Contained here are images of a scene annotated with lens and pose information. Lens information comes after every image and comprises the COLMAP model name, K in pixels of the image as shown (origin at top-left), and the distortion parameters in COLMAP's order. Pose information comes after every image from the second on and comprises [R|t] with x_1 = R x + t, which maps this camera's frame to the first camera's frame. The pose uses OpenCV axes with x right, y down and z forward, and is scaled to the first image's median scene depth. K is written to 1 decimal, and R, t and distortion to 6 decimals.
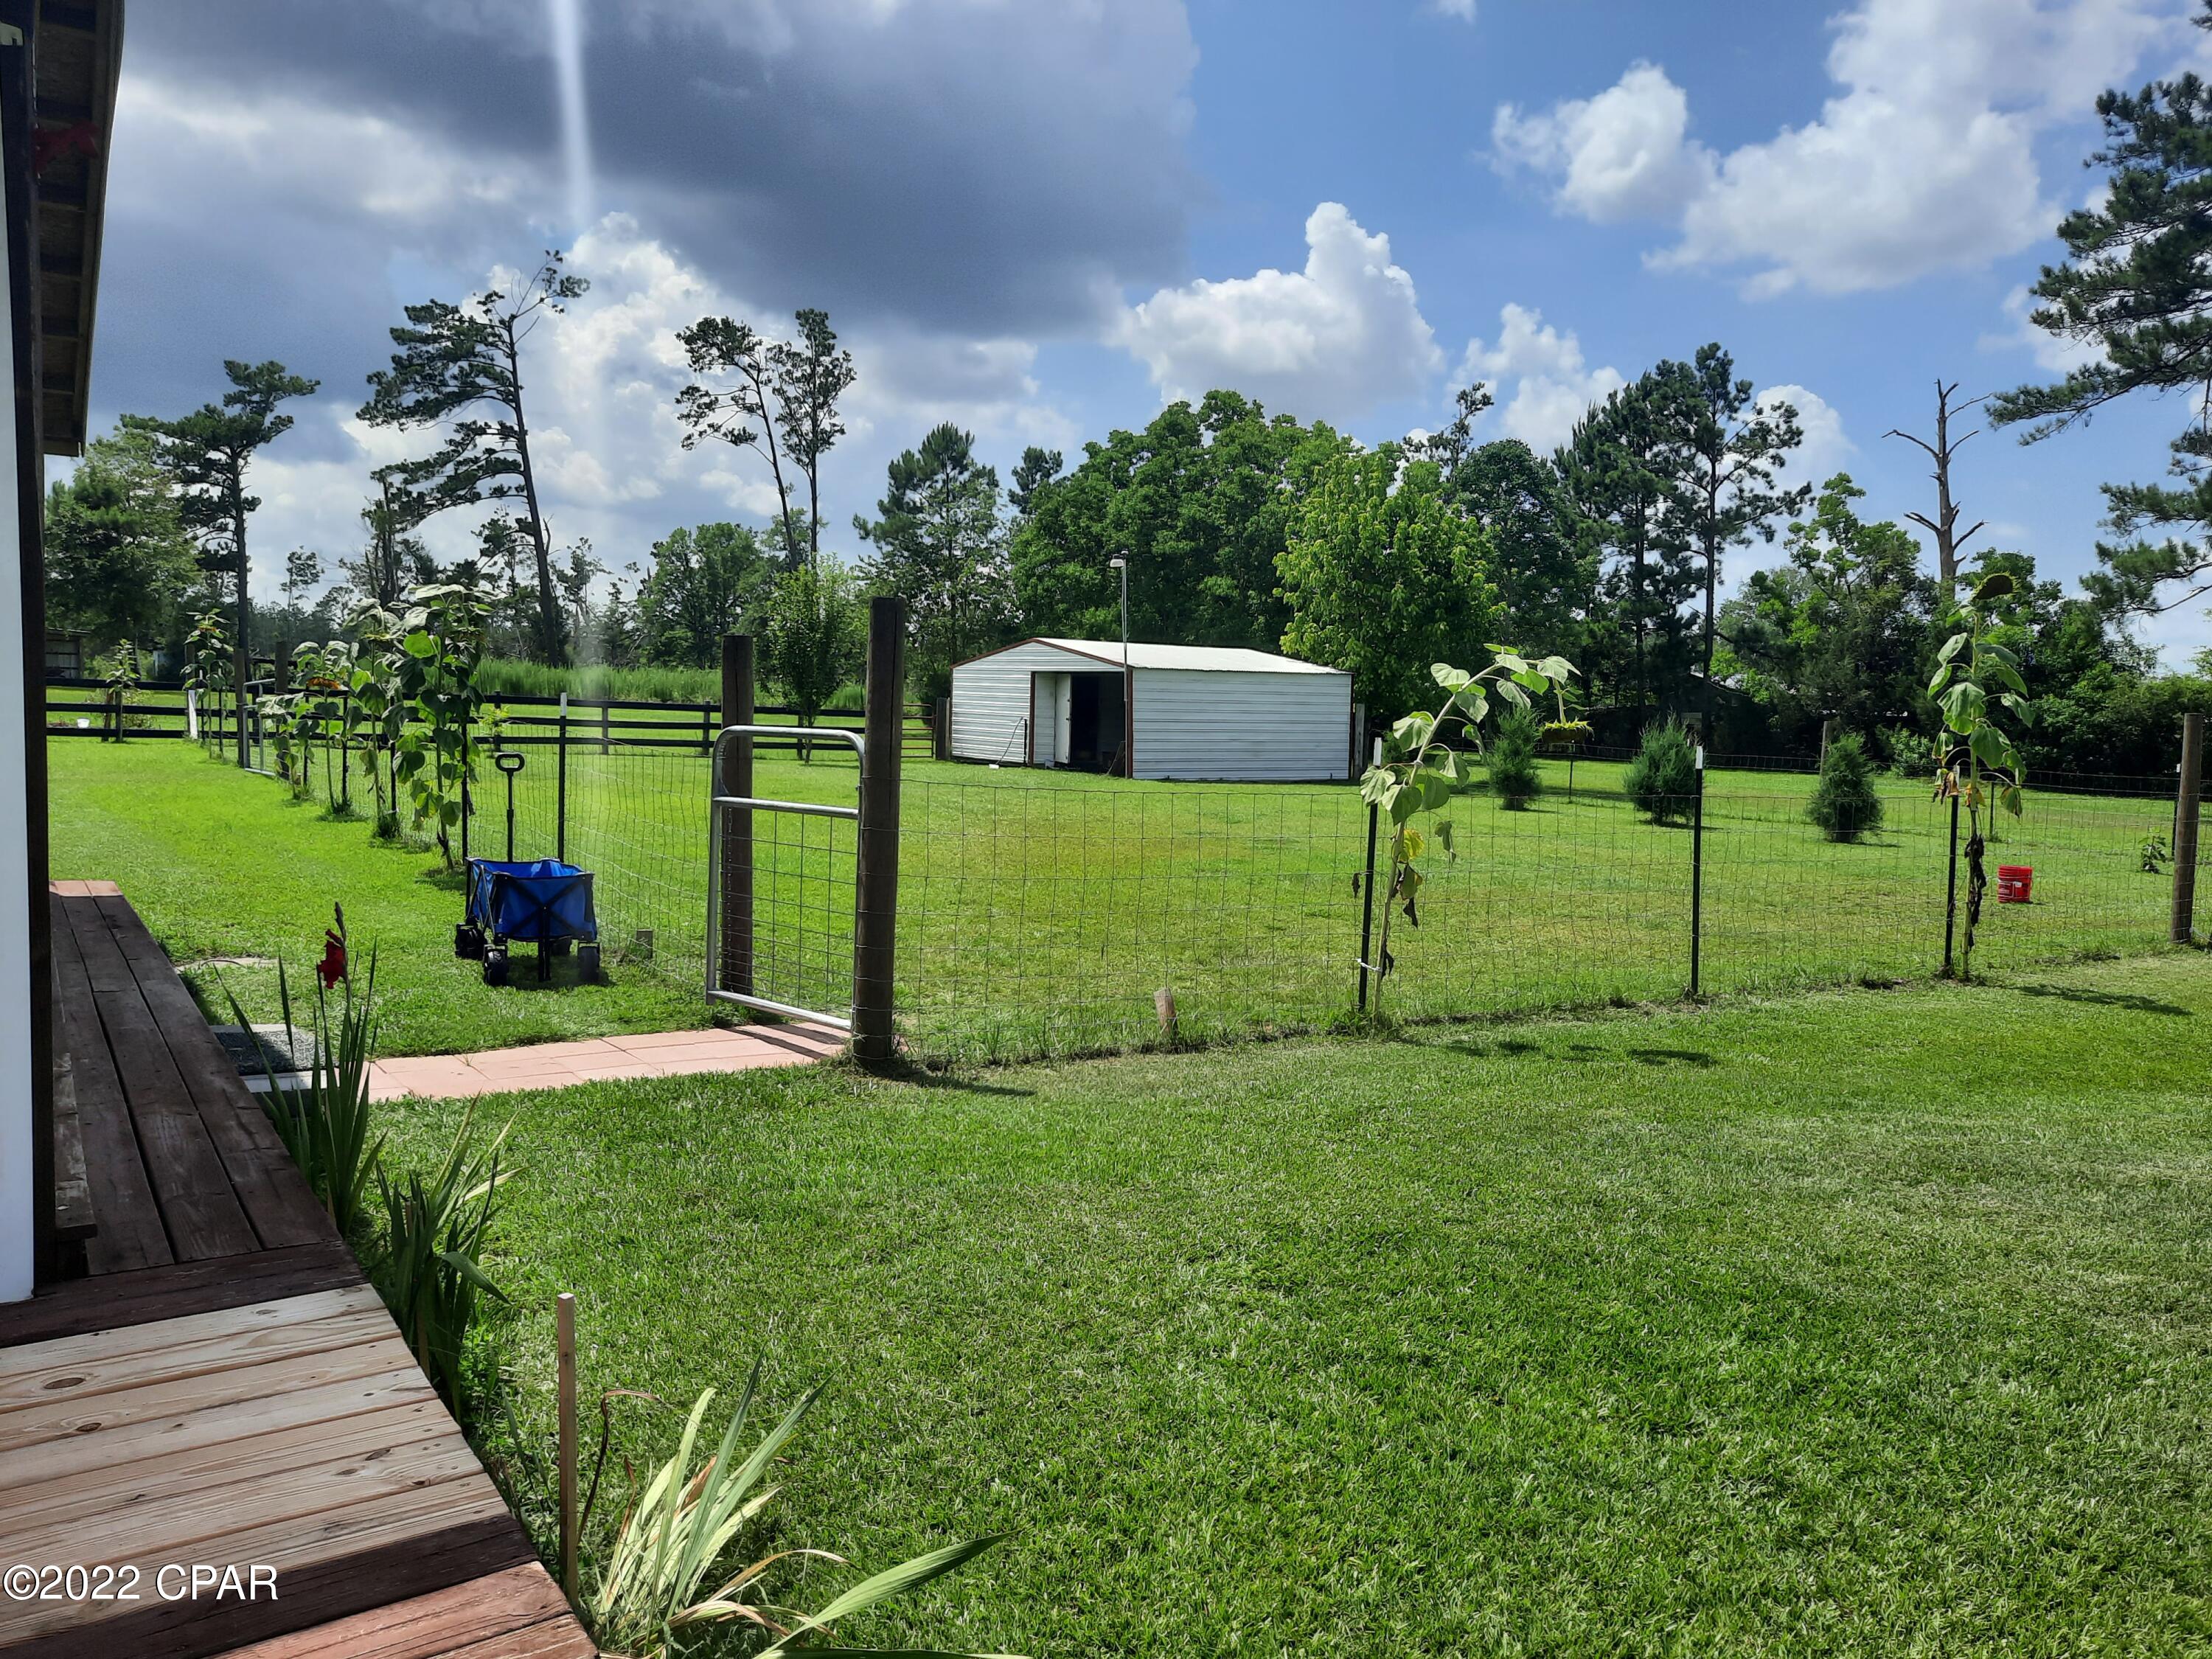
lens RADIAL K [[1624.9, 0, 1110.1], [0, 1624.9, 825.6], [0, 0, 1]] dist [0.068440, -0.087060]
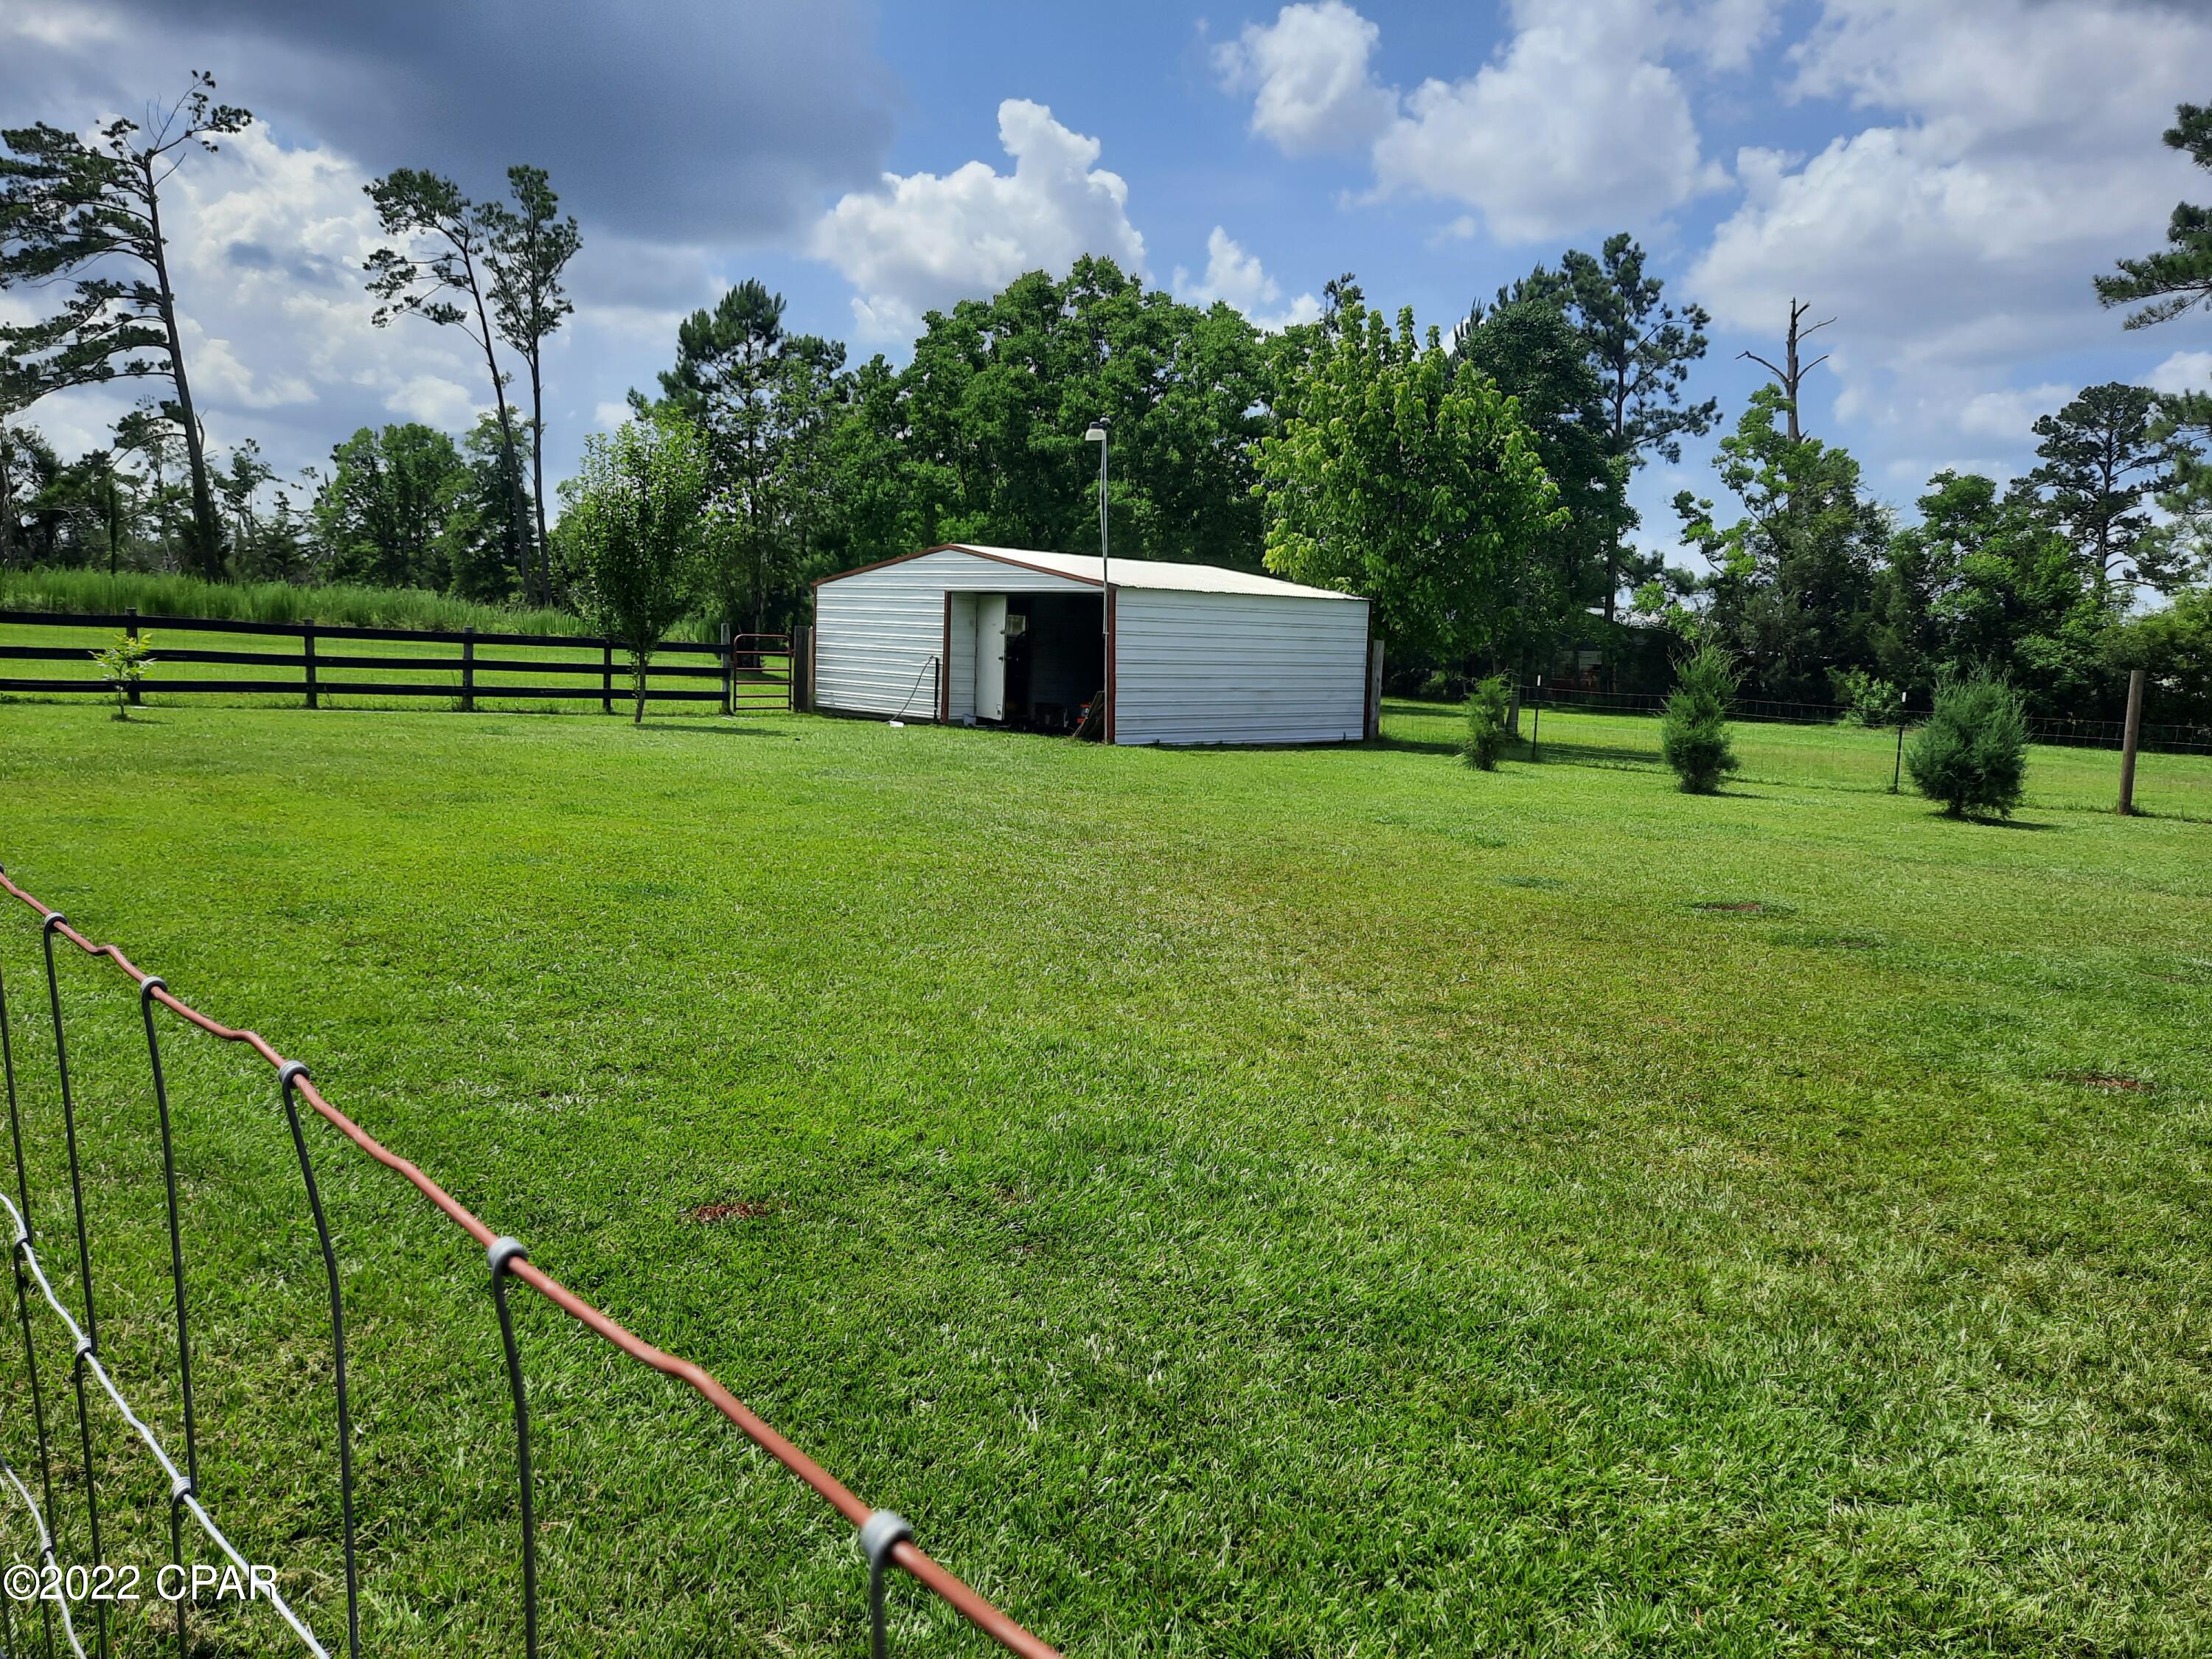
lens RADIAL K [[1588.9, 0, 1108.2], [0, 1588.9, 812.8], [0, 0, 1]] dist [0.061763, -0.059939]
pose [[0.984142, -0.010563, 0.177070, -0.045119], [0.004003, 0.999294, 0.037367, -0.010057], [-0.177340, -0.036065, 0.983489, 0.127651]]
